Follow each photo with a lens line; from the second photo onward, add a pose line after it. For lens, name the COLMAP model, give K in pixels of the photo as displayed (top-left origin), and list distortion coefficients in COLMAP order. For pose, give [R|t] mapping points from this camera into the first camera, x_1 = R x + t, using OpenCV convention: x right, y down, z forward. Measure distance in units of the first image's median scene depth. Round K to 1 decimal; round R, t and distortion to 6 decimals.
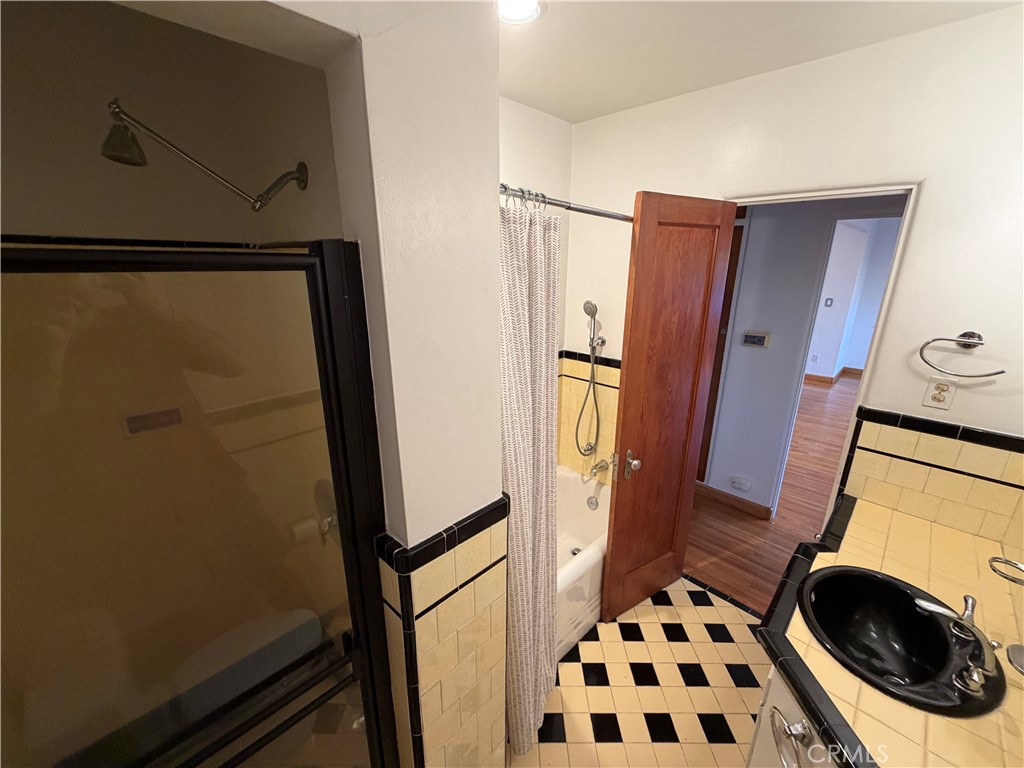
lens RADIAL K [[413.5, 0, 514.1], [0, 413.5, 384.6], [0, 0, 1]] dist [-0.002540, 0.000801]
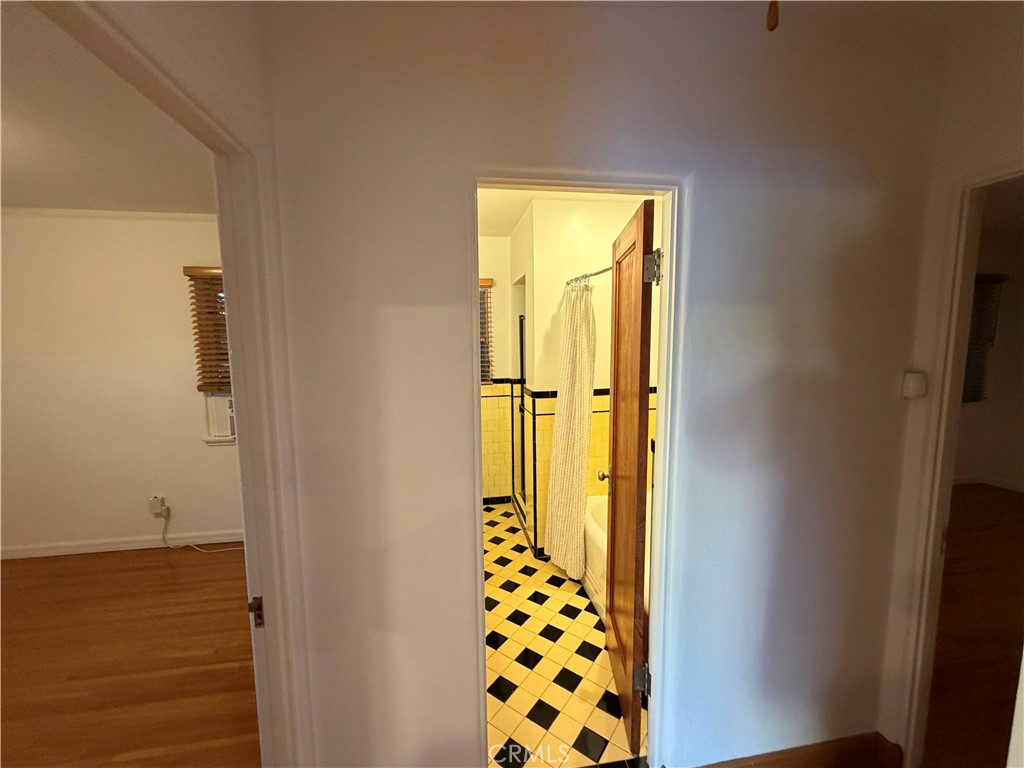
lens RADIAL K [[413.5, 0, 514.7], [0, 413.5, 380.7], [0, 0, 1]] dist [-0.002540, 0.000801]
pose [[-0.579475, 0.086437, -0.810393, 1.204613], [-0.233193, 0.935201, 0.266495, -0.271520], [0.780916, 0.343405, -0.521769, 1.200505]]
